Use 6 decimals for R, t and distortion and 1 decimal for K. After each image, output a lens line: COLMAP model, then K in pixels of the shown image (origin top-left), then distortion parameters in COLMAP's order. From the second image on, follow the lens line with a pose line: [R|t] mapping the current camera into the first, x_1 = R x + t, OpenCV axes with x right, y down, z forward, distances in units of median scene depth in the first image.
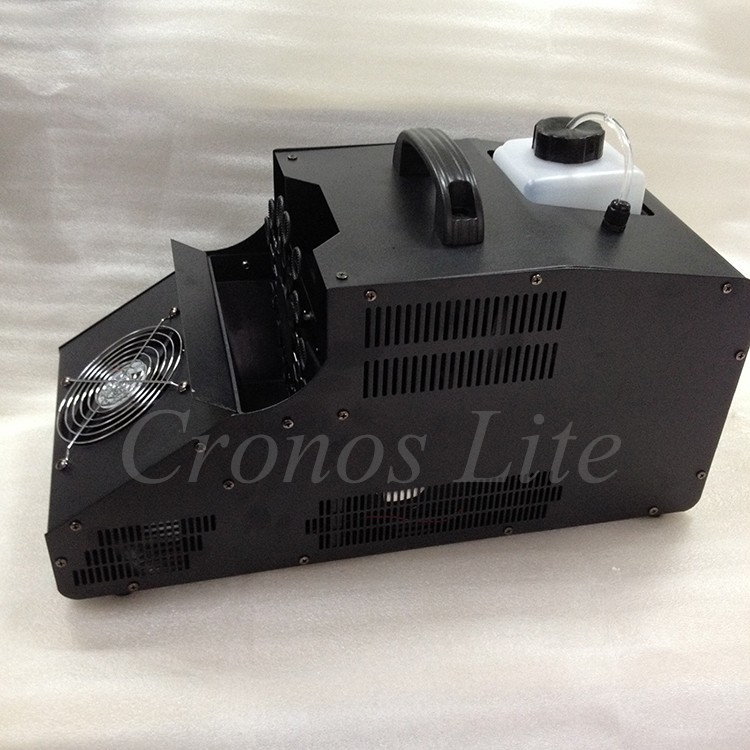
lens RADIAL K [[944.5, 0, 375.0], [0, 944.5, 375.0], [0, 0, 1]] dist [0.173389, -0.022575]
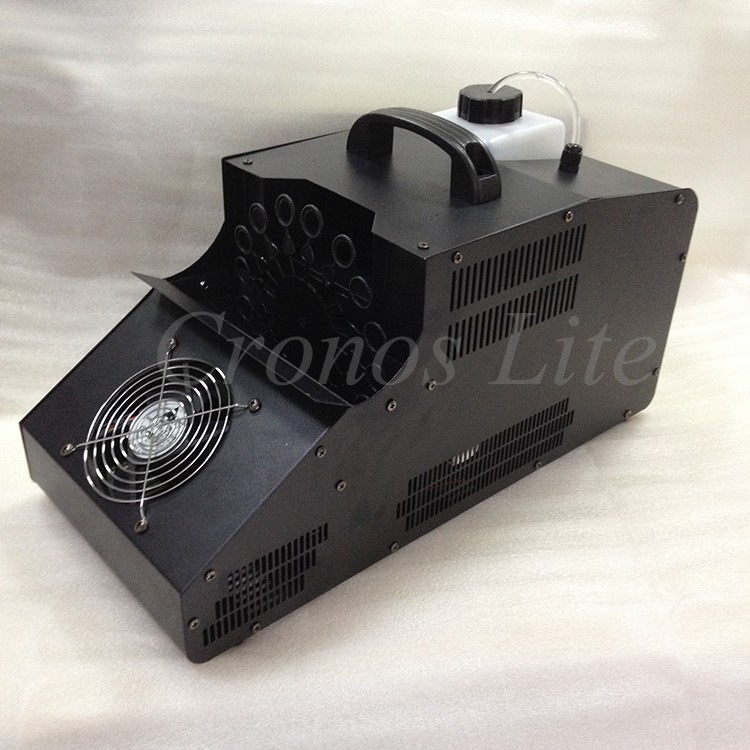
lens RADIAL K [[944.5, 0, 375.0], [0, 944.5, 375.0], [0, 0, 1]] dist [0.173389, -0.022575]
pose [[0.881996, -0.246347, 0.401742, -0.452219], [0.261251, 0.965099, 0.018238, -0.002433], [-0.392213, 0.088869, 0.915571, 0.085050]]
